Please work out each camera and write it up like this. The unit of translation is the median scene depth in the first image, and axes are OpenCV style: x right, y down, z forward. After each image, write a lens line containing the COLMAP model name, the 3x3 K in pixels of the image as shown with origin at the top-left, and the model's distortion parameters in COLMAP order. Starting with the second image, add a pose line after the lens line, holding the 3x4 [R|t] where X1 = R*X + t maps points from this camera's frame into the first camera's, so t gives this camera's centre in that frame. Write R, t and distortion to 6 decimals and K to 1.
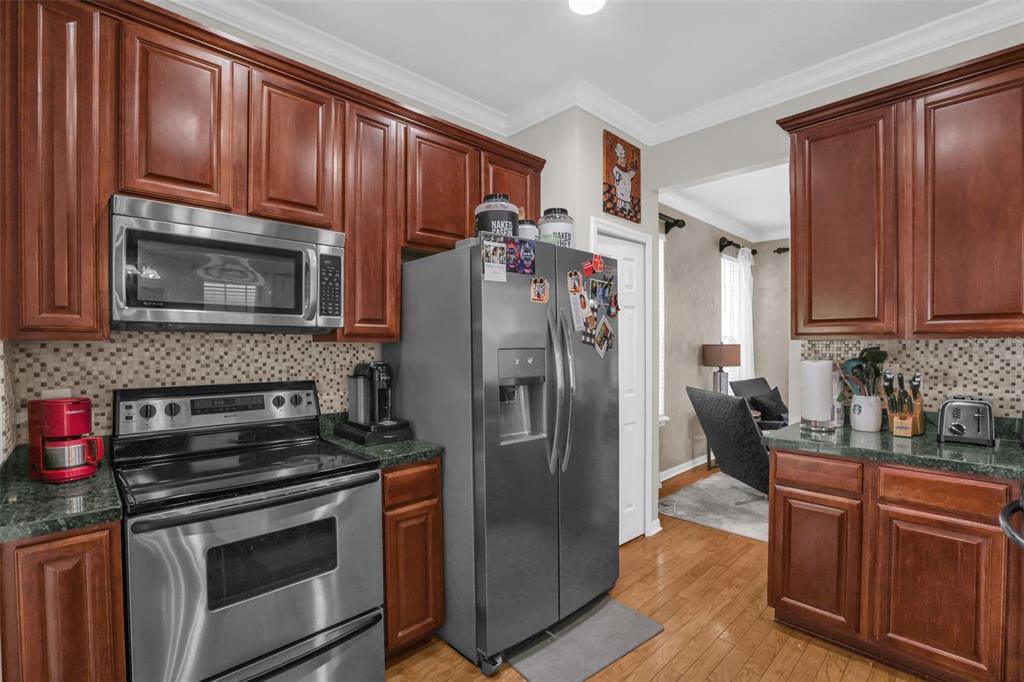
lens RADIAL K [[462.1, 0, 513.3], [0, 462.1, 351.4], [0, 0, 1]] dist [-0.040900, 0.009671]
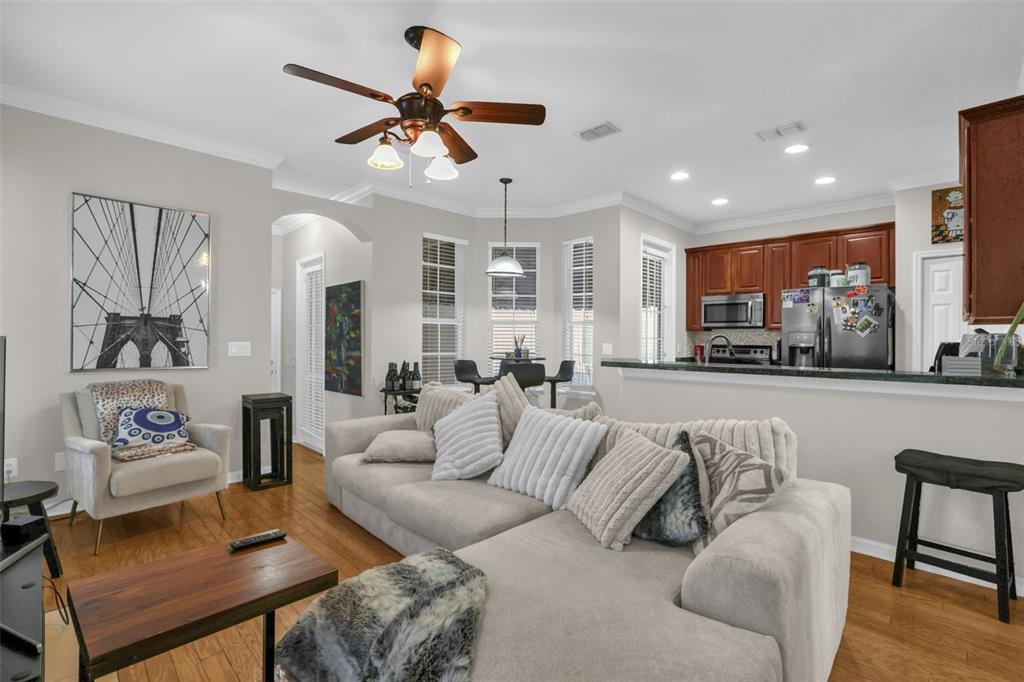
lens RADIAL K [[462.1, 0, 513.3], [0, 462.1, 351.4], [0, 0, 1]] dist [-0.040900, 0.009671]
pose [[0.028143, 0.026661, -0.999248, 2.370783], [-0.019137, 0.999475, 0.026128, 0.060251], [0.999421, 0.018388, 0.028638, -0.622750]]
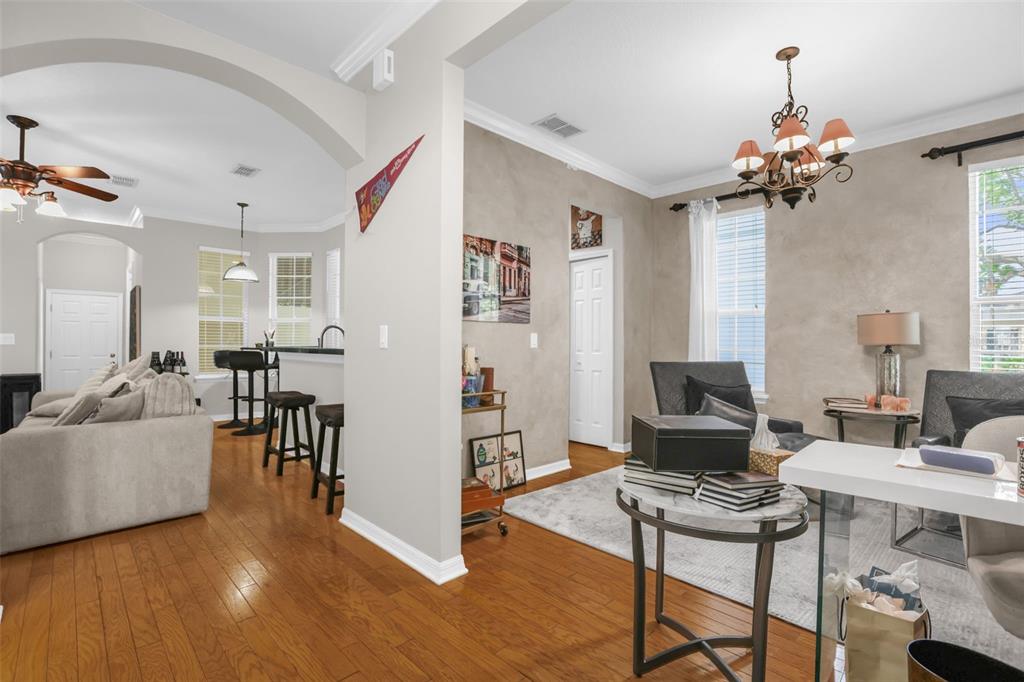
lens RADIAL K [[462.1, 0, 513.3], [0, 462.1, 351.4], [0, 0, 1]] dist [-0.040900, 0.009671]
pose [[0.006969, 0.018237, -0.999809, 2.898185], [-0.015637, 0.999713, 0.018126, 0.100096], [0.999853, 0.015508, 0.007252, 1.075209]]
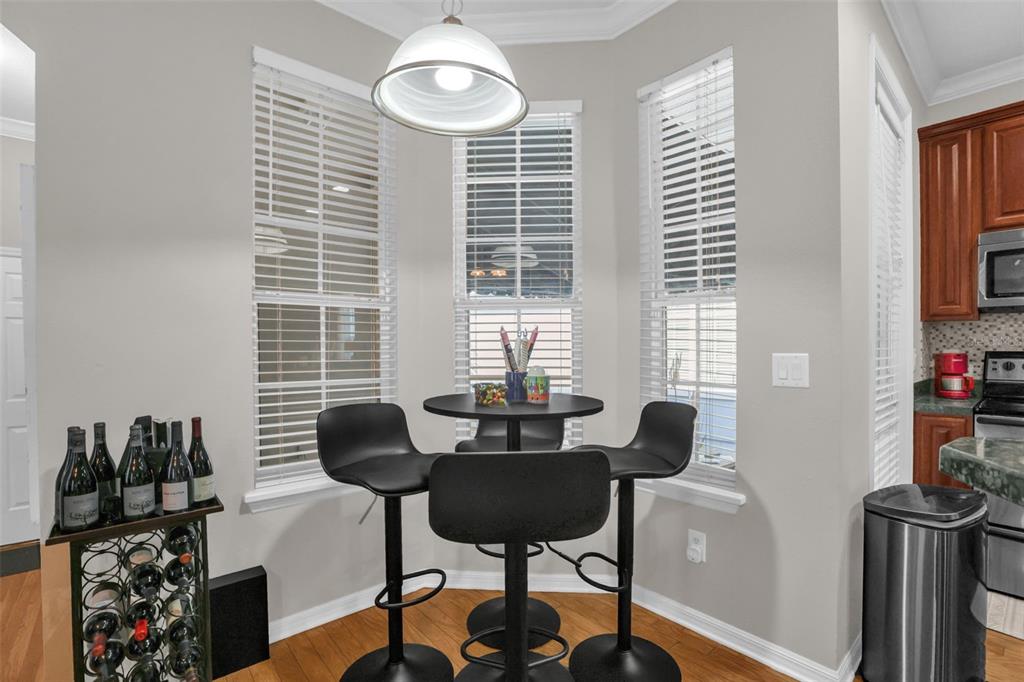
lens RADIAL K [[462.1, 0, 513.3], [0, 462.1, 351.4], [0, 0, 1]] dist [-0.040900, 0.009671]
pose [[-0.061918, 0.018016, -0.997919, 0.664367], [-0.007454, 0.999801, 0.018512, 0.058527], [0.998053, 0.008585, -0.061771, -0.477836]]
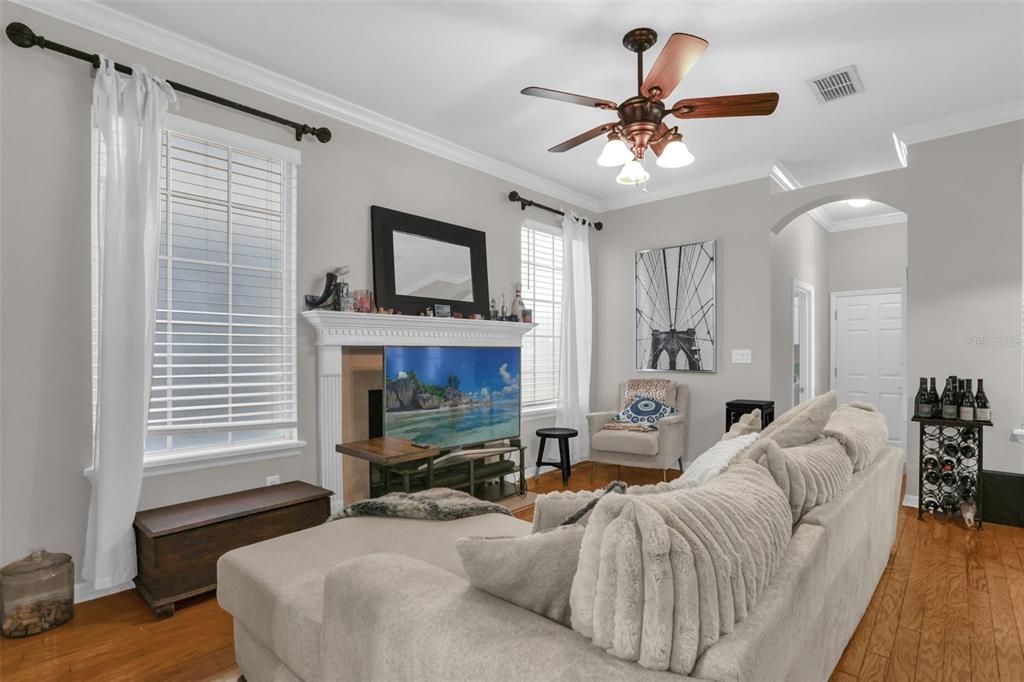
lens RADIAL K [[508.2, 0, 516.7], [0, 508.2, 351.6], [0, 0, 1]] dist [-0.020140, 0.000752]
pose [[-0.997110, 0.004893, -0.075814, 1.600747], [0.004265, 0.999955, 0.008445, 0.076211], [0.075852, 0.008098, -0.997086, 0.482508]]
